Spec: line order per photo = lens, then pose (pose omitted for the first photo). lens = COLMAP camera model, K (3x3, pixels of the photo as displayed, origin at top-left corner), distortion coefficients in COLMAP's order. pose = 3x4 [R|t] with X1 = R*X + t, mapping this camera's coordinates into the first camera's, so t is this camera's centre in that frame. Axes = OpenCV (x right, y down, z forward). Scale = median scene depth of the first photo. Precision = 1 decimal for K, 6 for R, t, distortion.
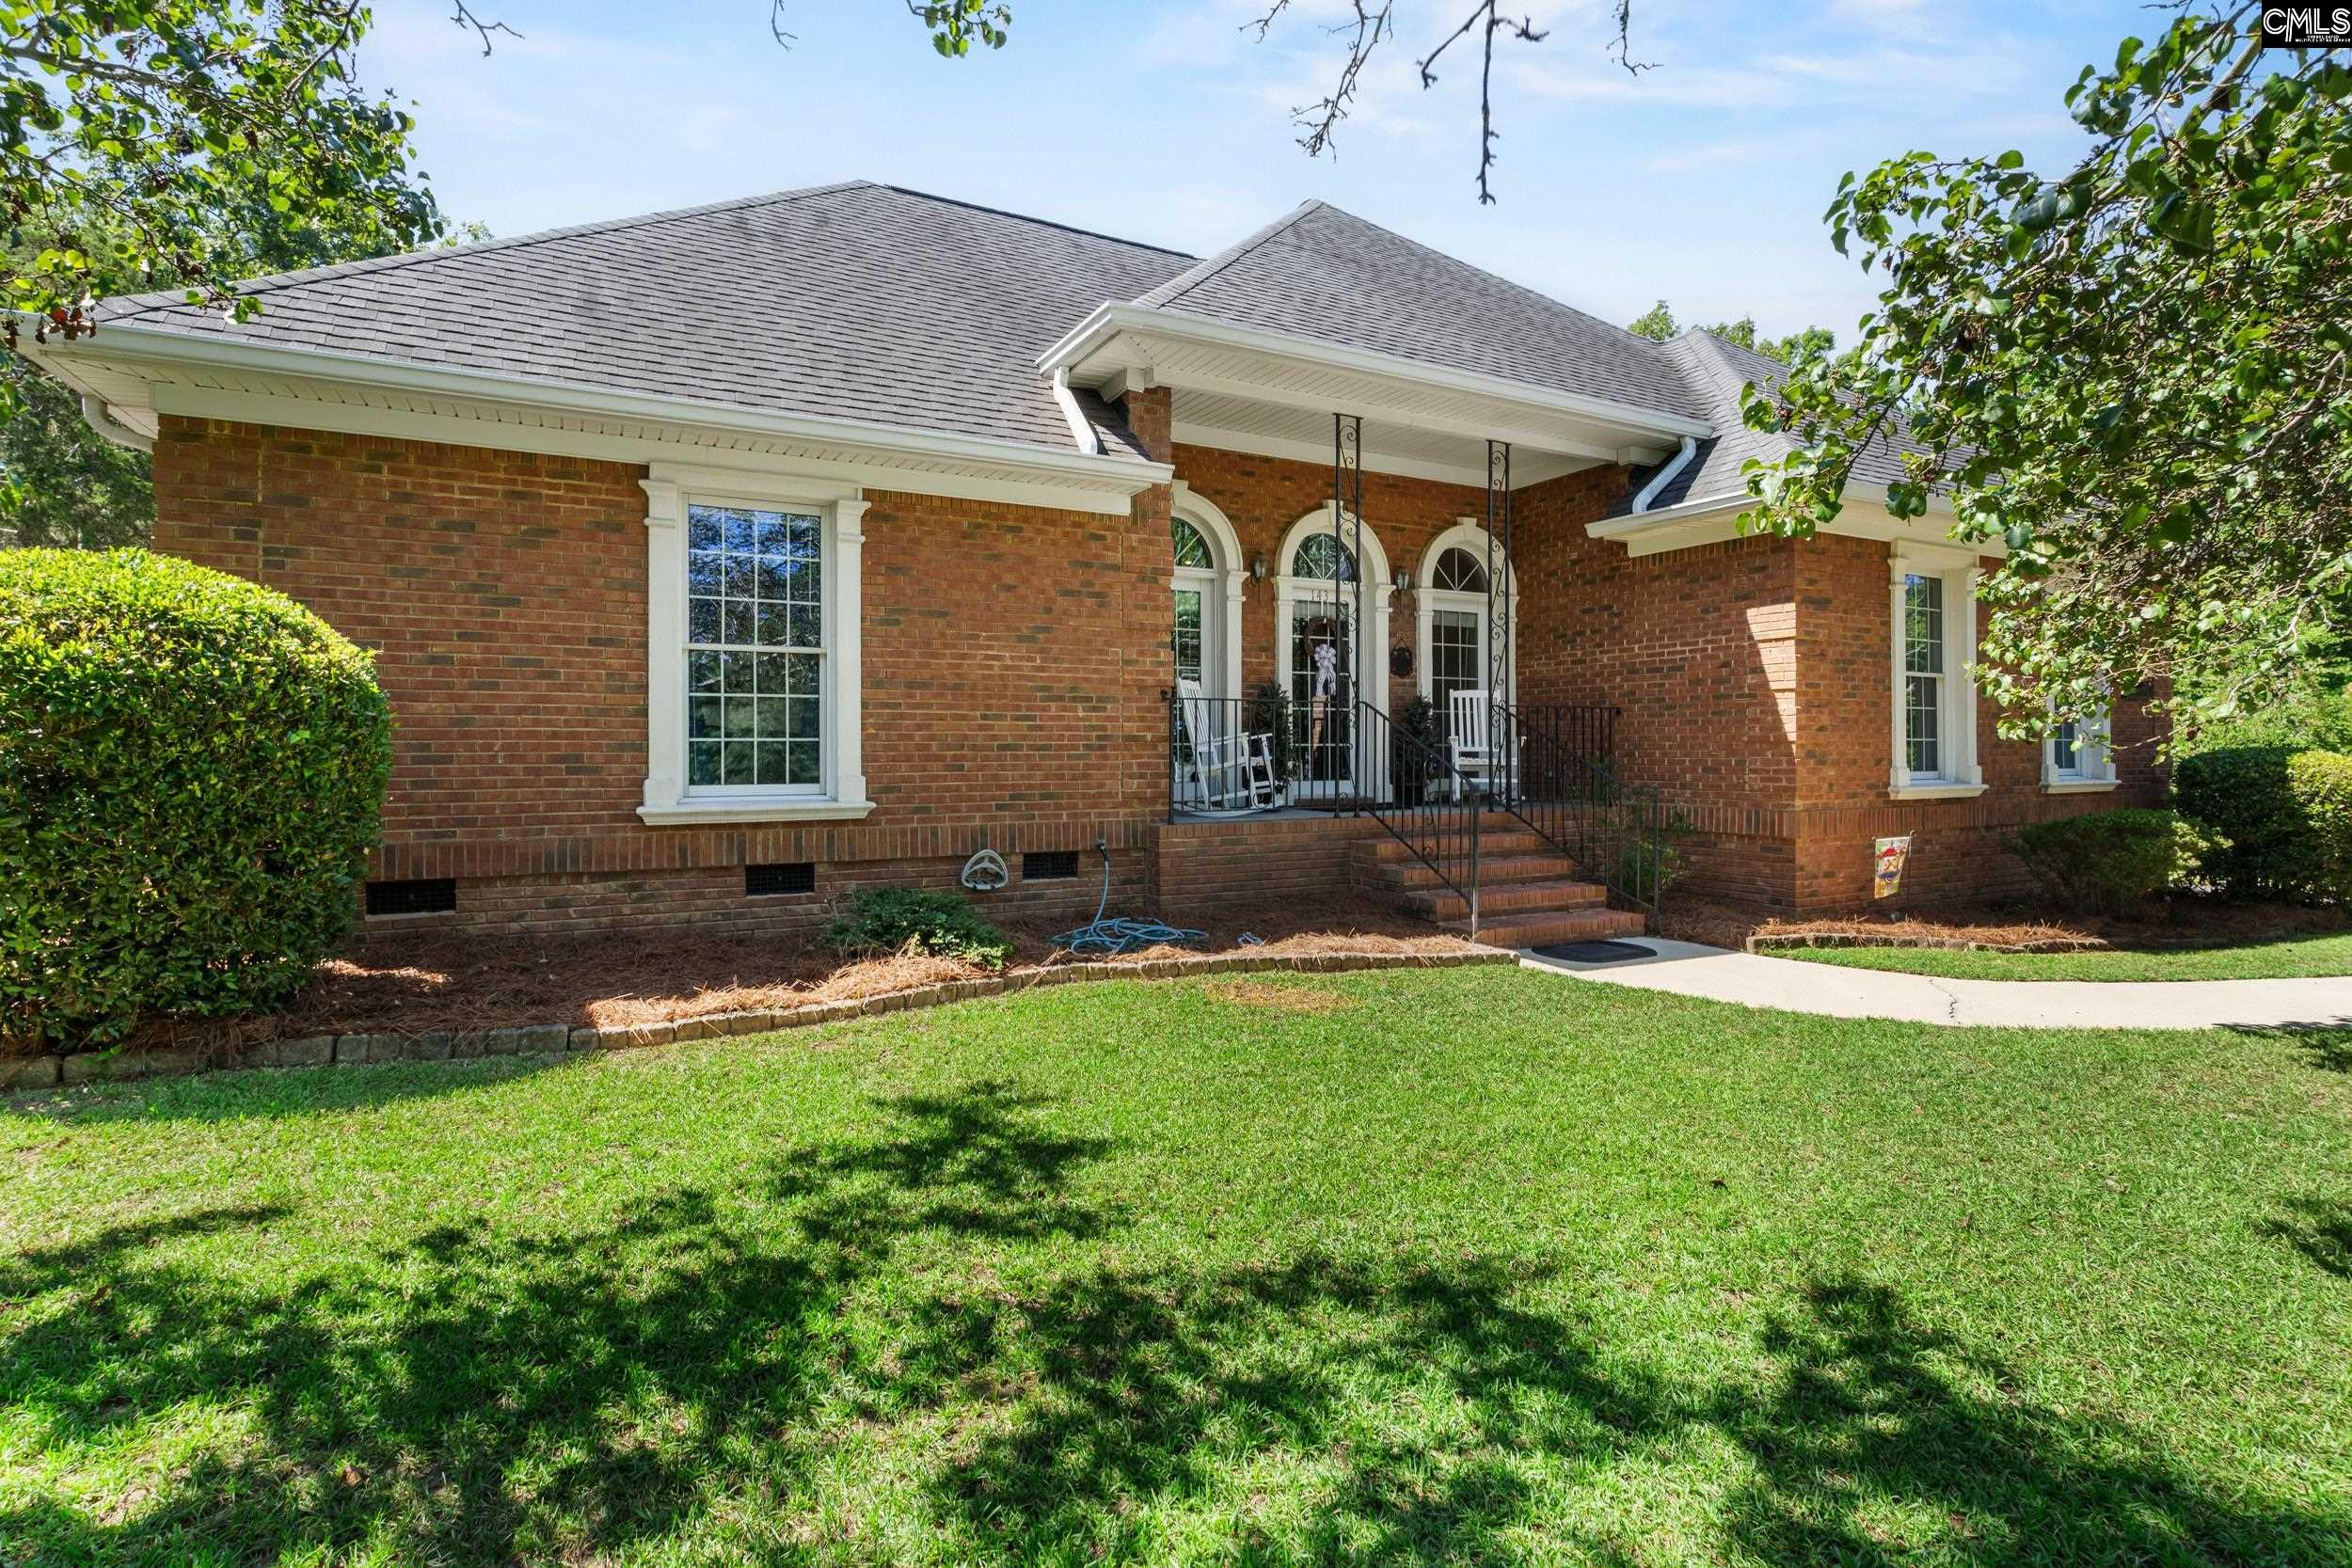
lens RADIAL K [[1108.4, 0, 1176.2], [0, 1108.4, 777.0], [0, 0, 1]] dist [-0.000581, 0.001369]
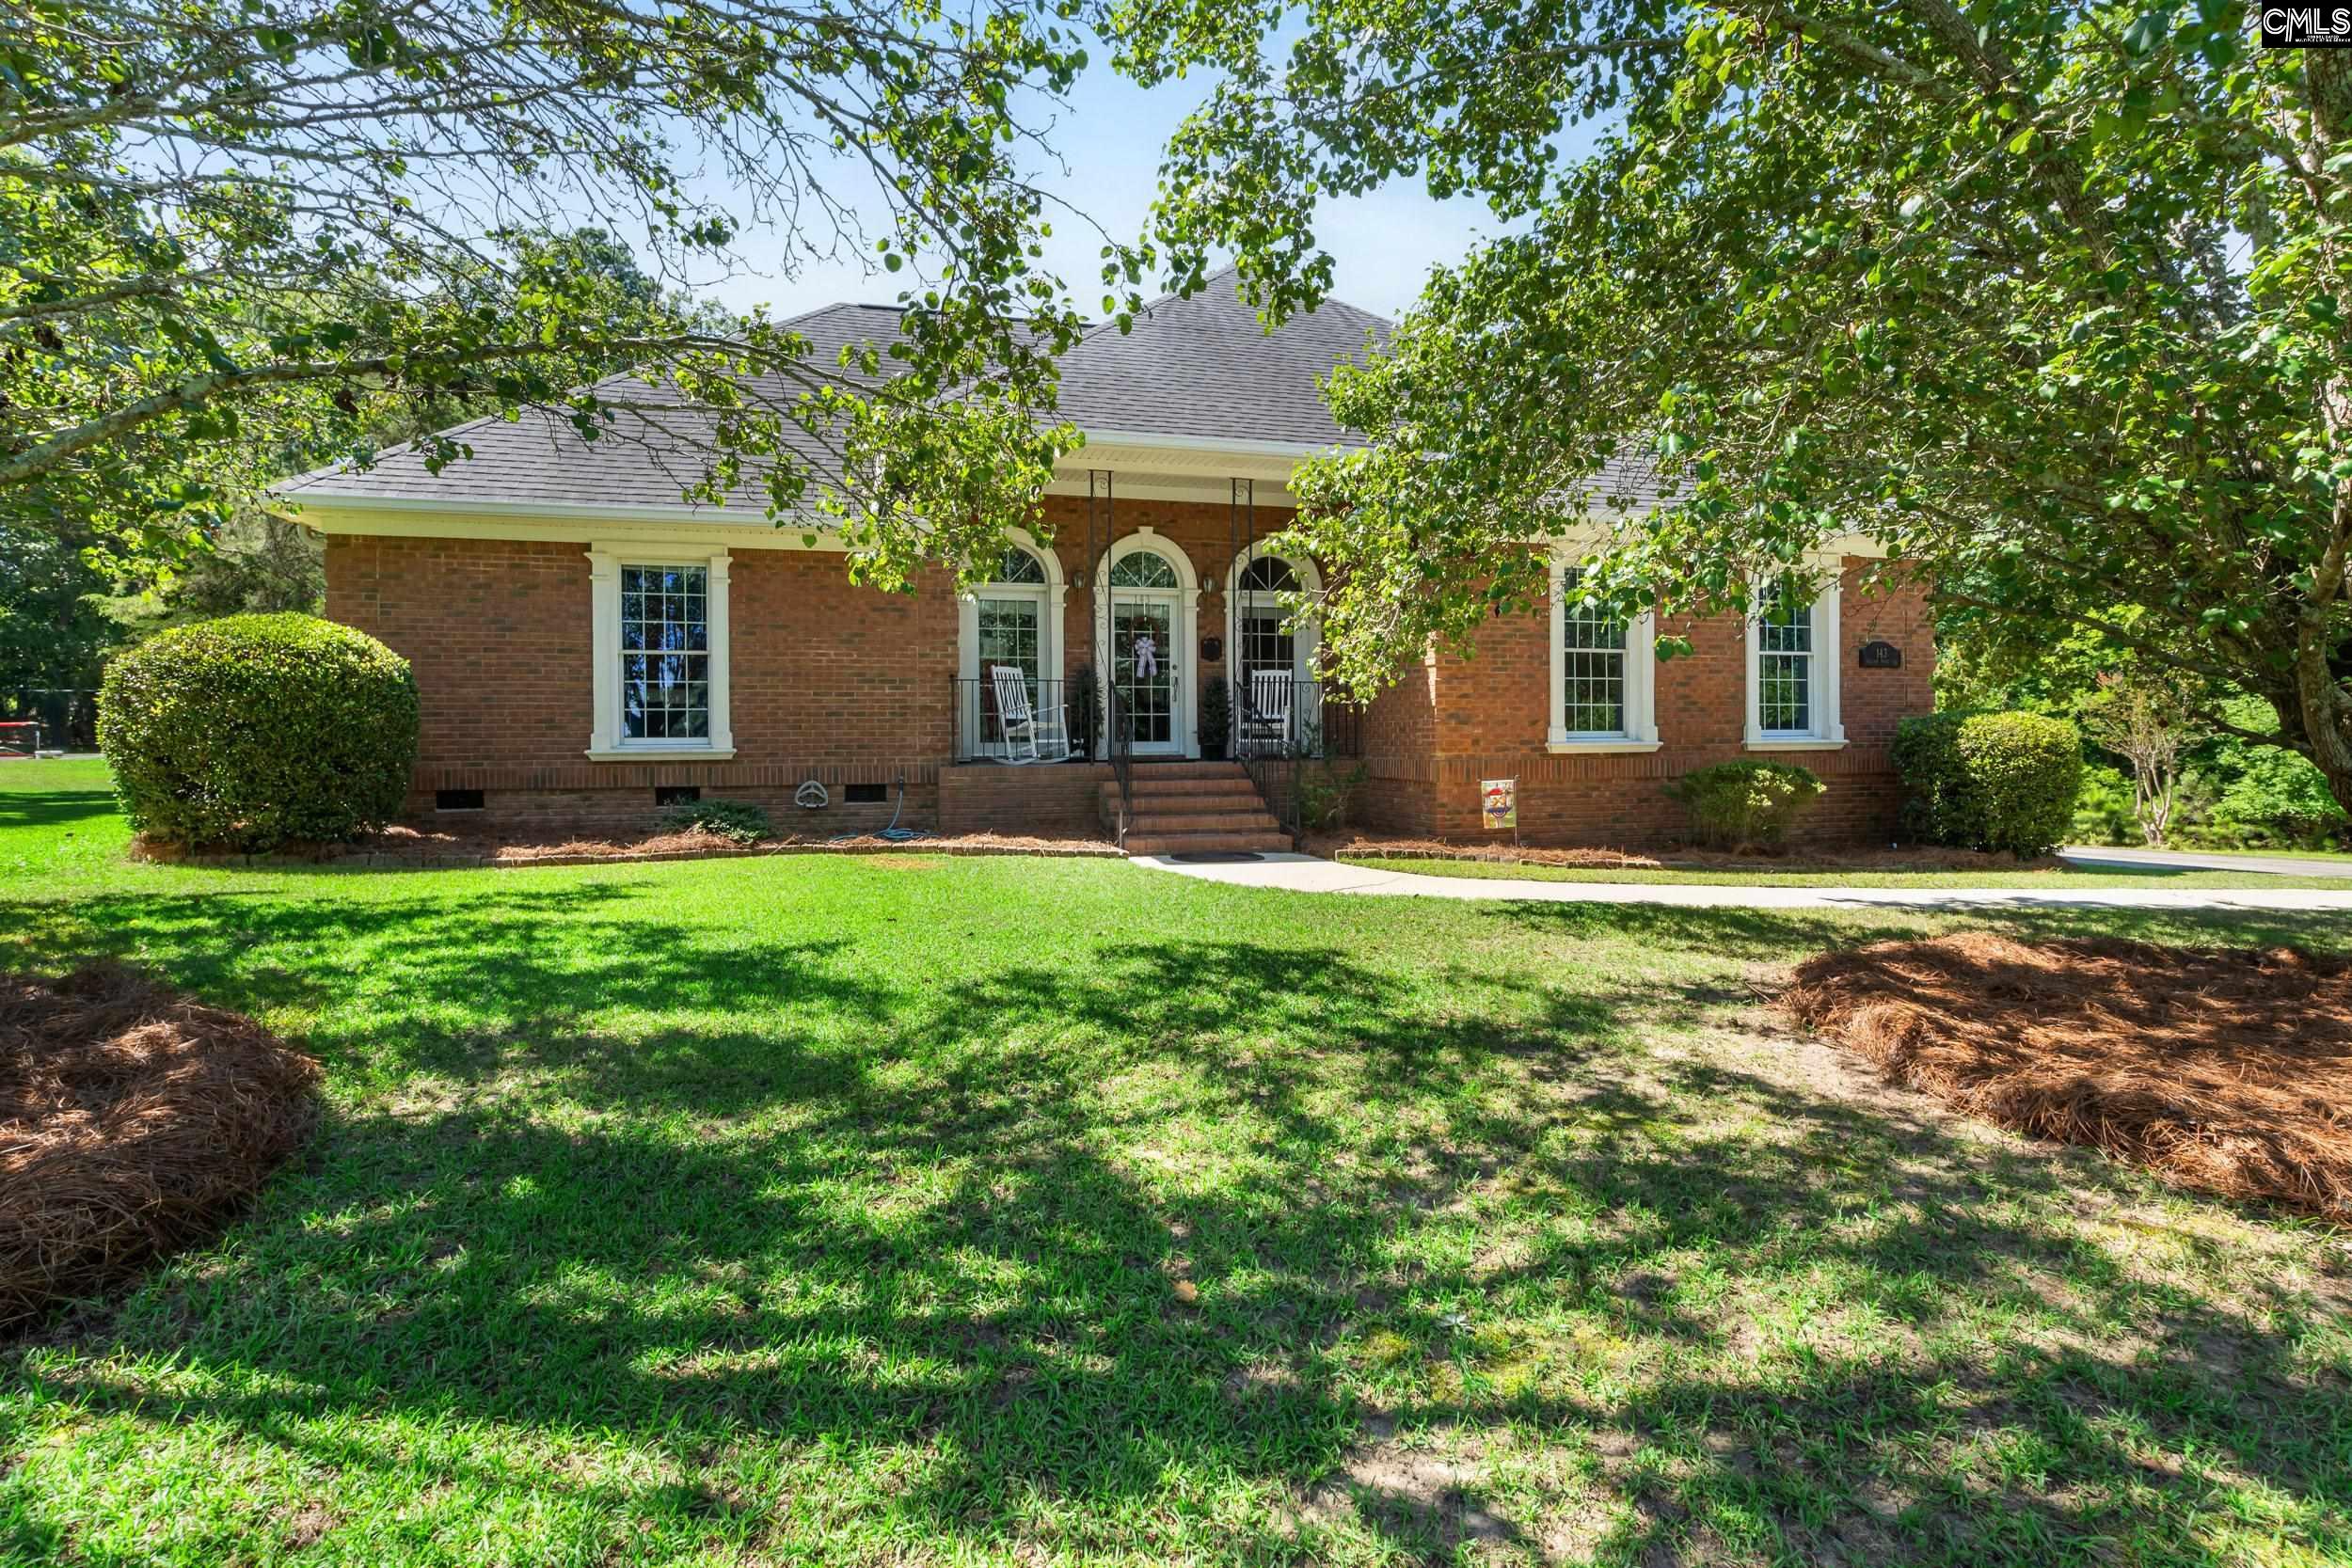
lens RADIAL K [[1108.4, 0, 1175.5], [0, 1108.4, 785.0], [0, 0, 1]] dist [-0.000581, 0.001369]
pose [[0.974945, 0.005132, -0.222387, 0.615930], [-0.001024, 0.999827, 0.018585, 0.039690], [0.222444, -0.017892, 0.974781, -0.351996]]
